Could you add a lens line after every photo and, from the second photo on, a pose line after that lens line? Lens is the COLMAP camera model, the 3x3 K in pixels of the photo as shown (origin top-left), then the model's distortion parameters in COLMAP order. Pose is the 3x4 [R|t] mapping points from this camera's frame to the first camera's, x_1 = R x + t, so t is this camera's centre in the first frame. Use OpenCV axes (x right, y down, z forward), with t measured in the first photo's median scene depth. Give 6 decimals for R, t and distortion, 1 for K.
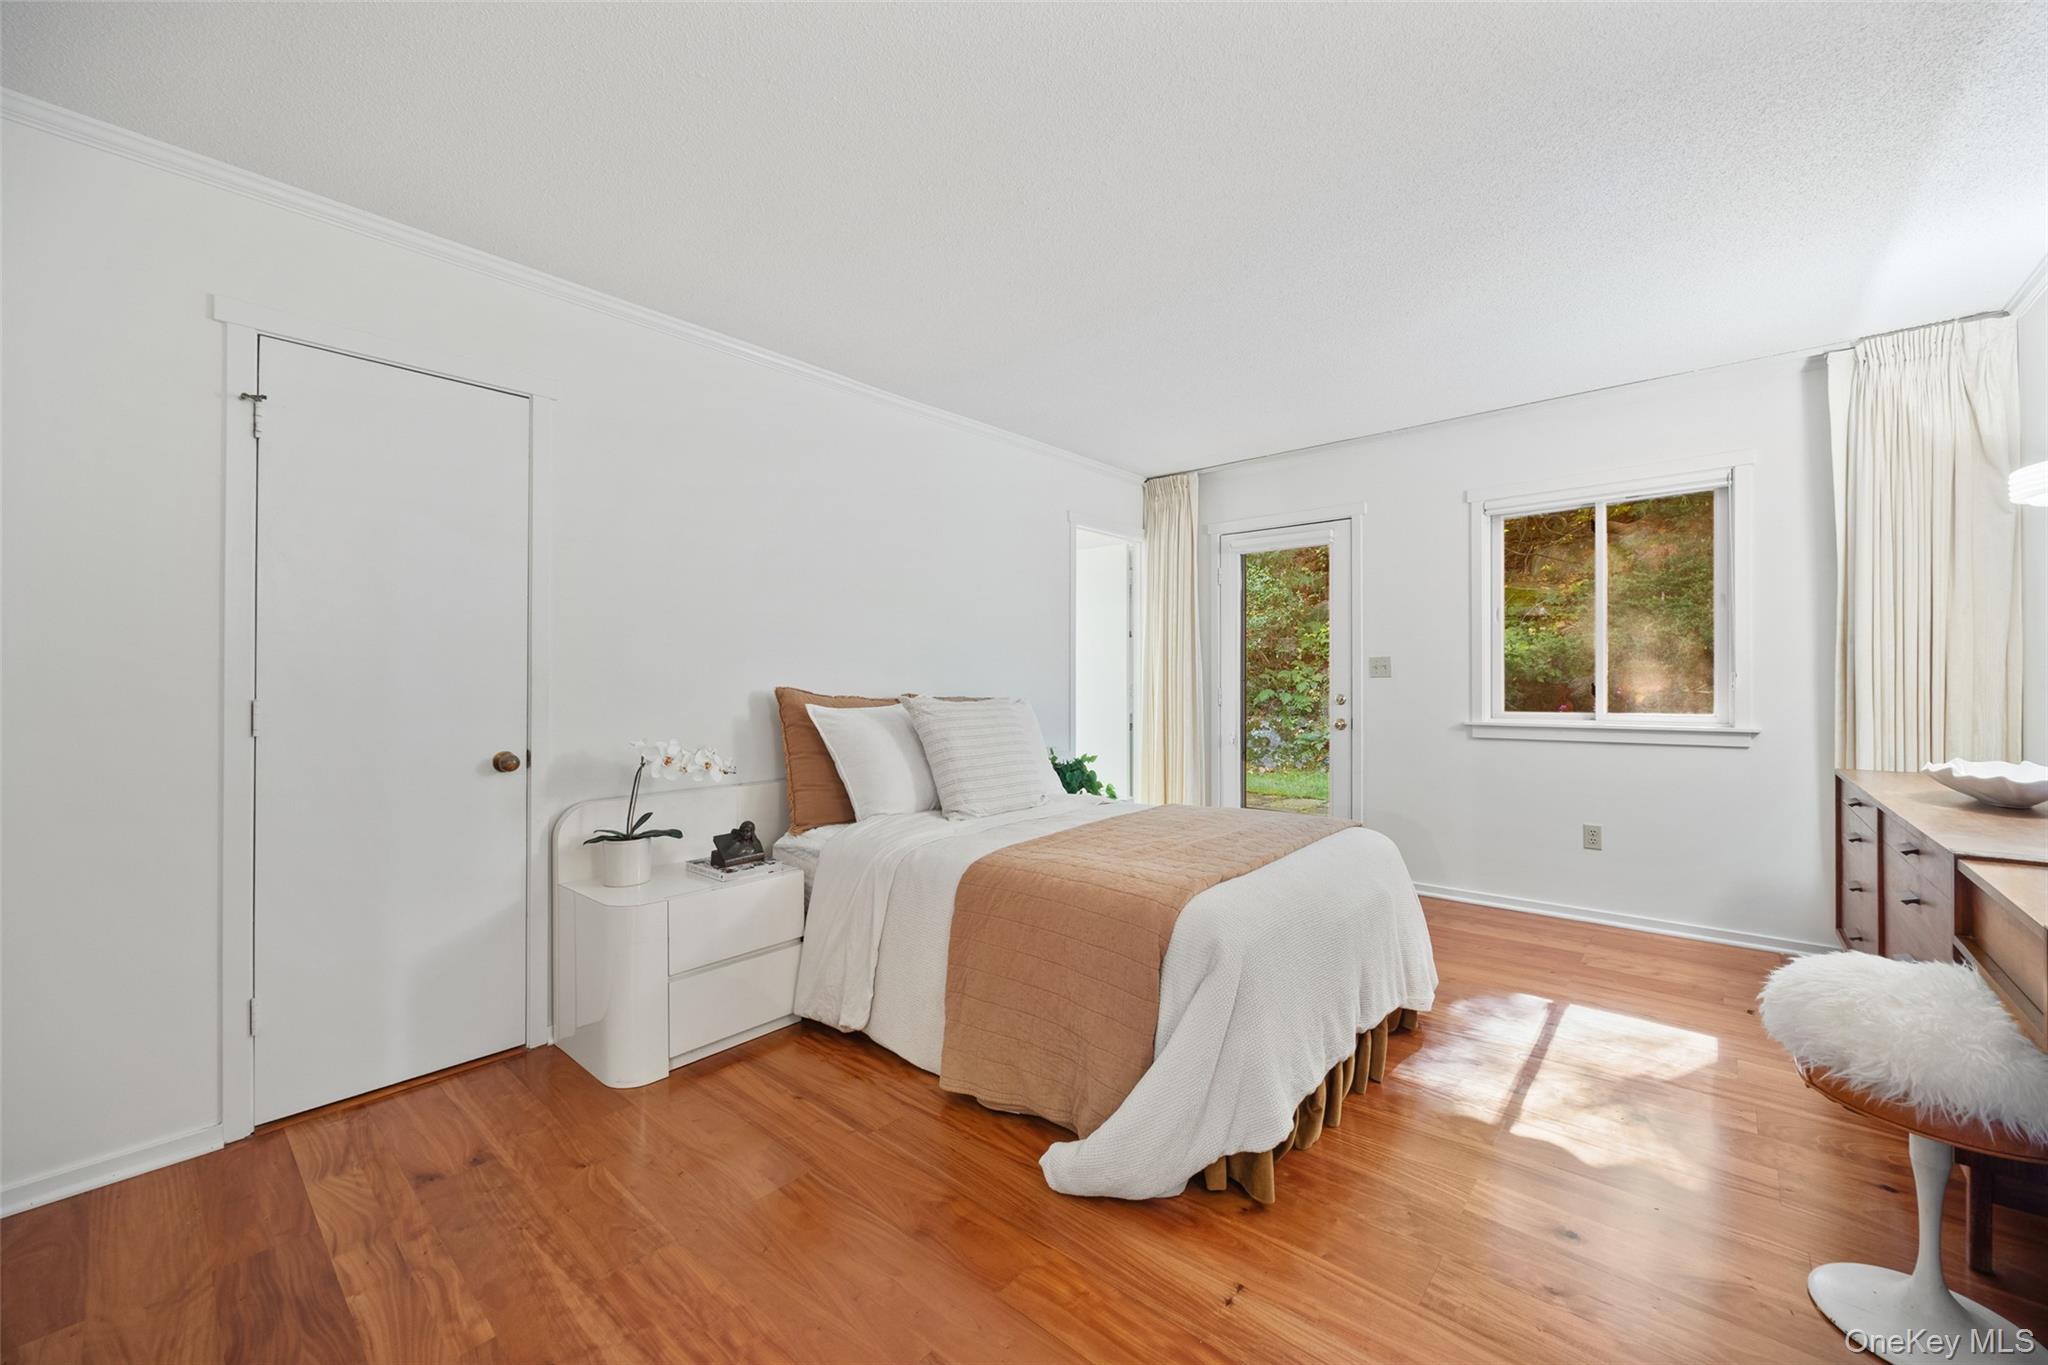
lens RADIAL K [[781.7, 0, 1029.7], [0, 781.7, 676.4], [0, 0, 1]] dist [0.000311, 0.000150]
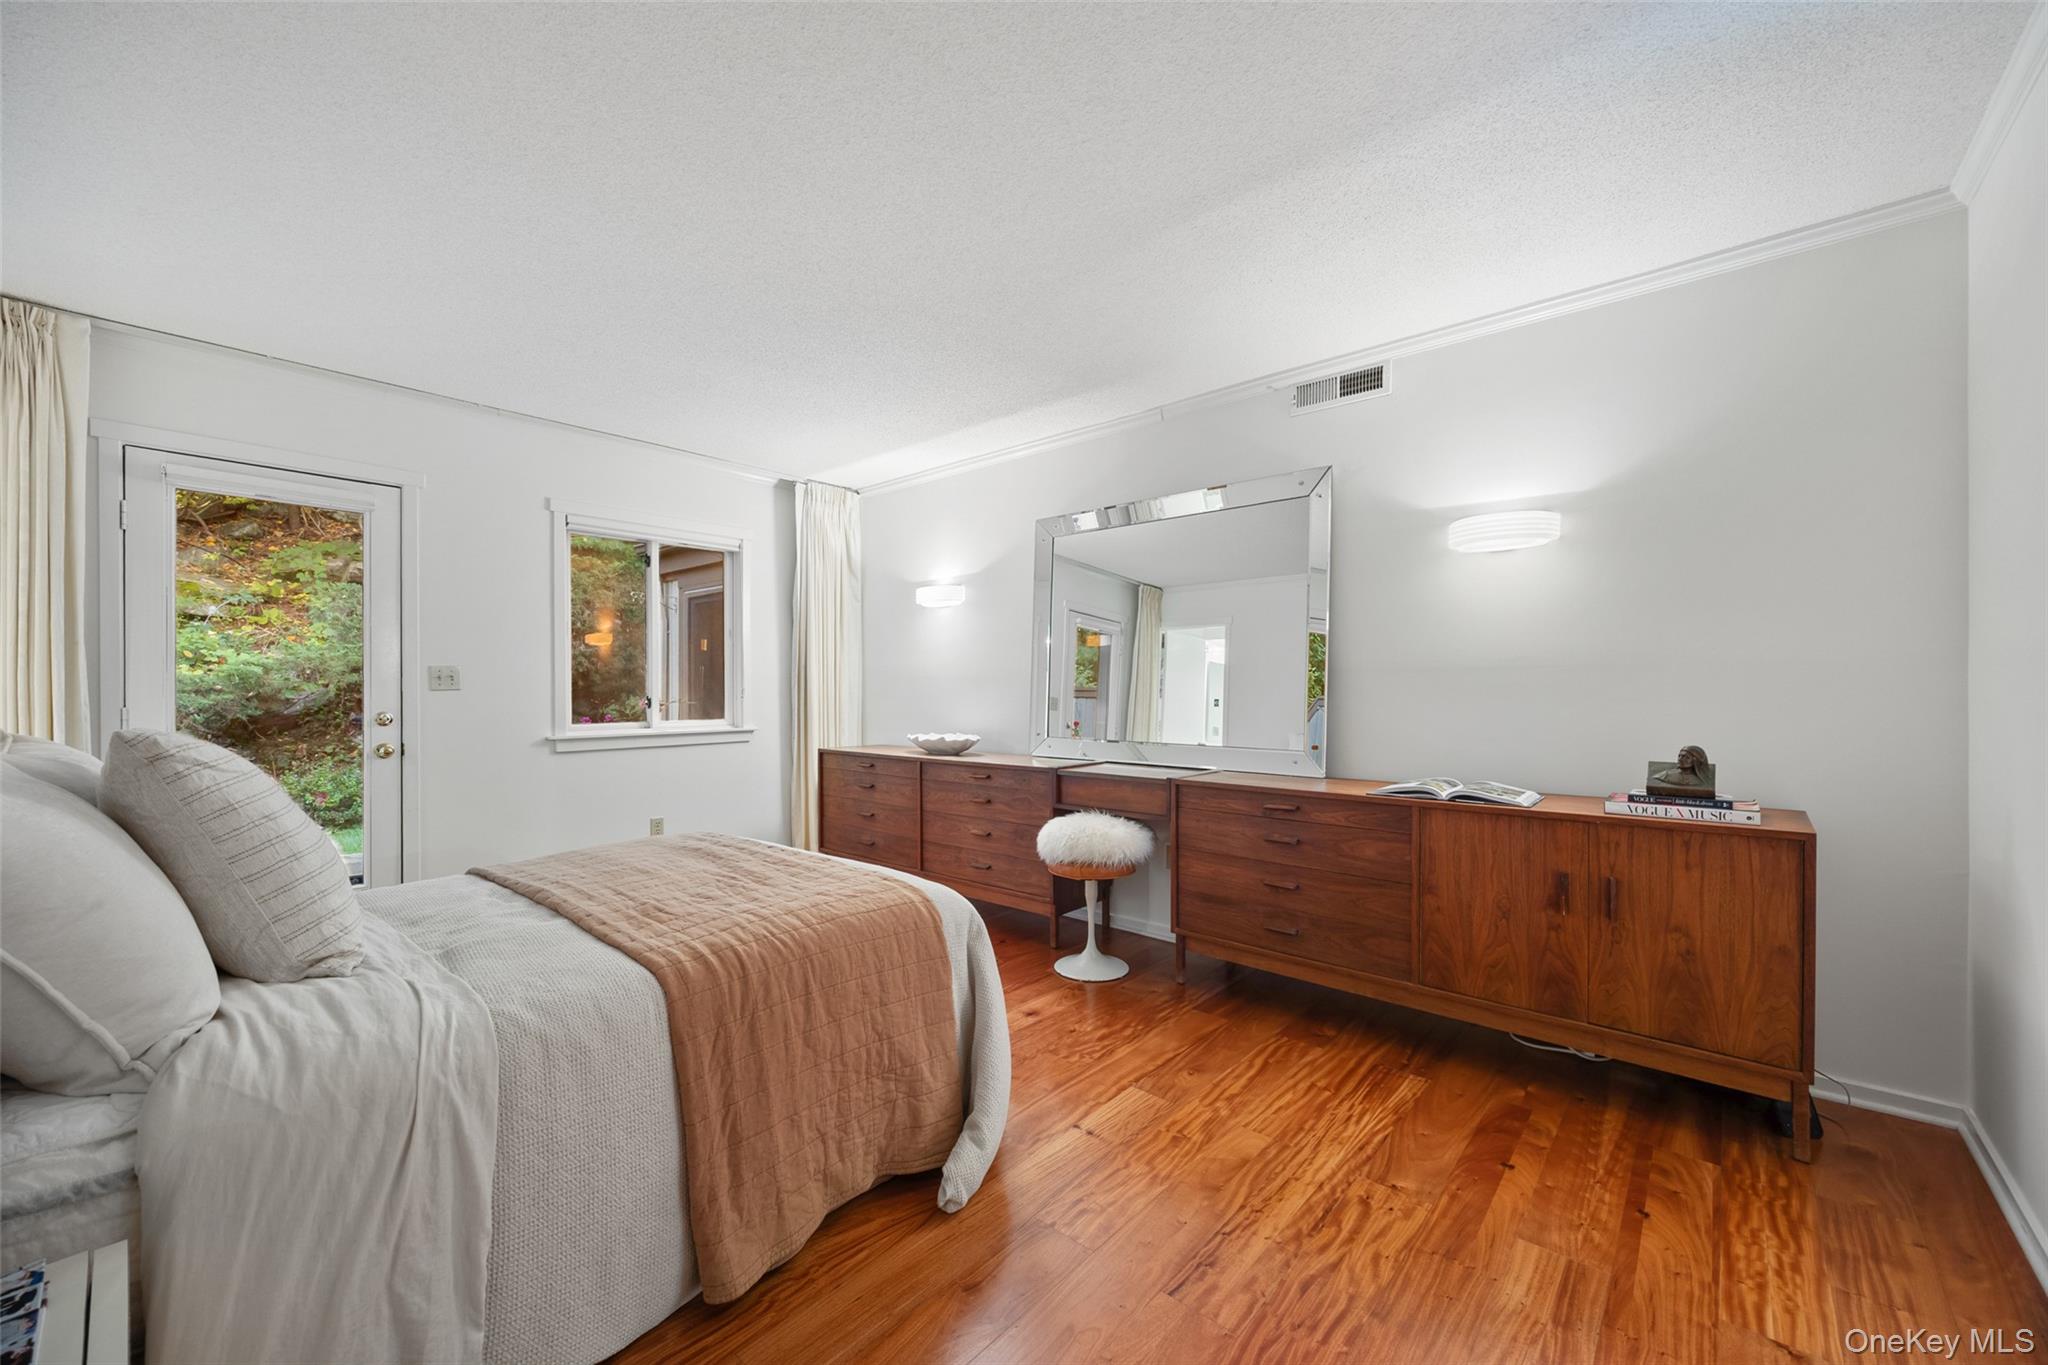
lens RADIAL K [[795.7, 0, 1027.4], [0, 795.7, 697.7], [0, 0, 1]] dist [0.000130, 0.000110]
pose [[0.000746, -0.002447, 0.999997, -0.426624], [0.003156, 0.999992, 0.002445, 0.009332], [-0.999995, 0.003154, 0.000754, 0.410563]]
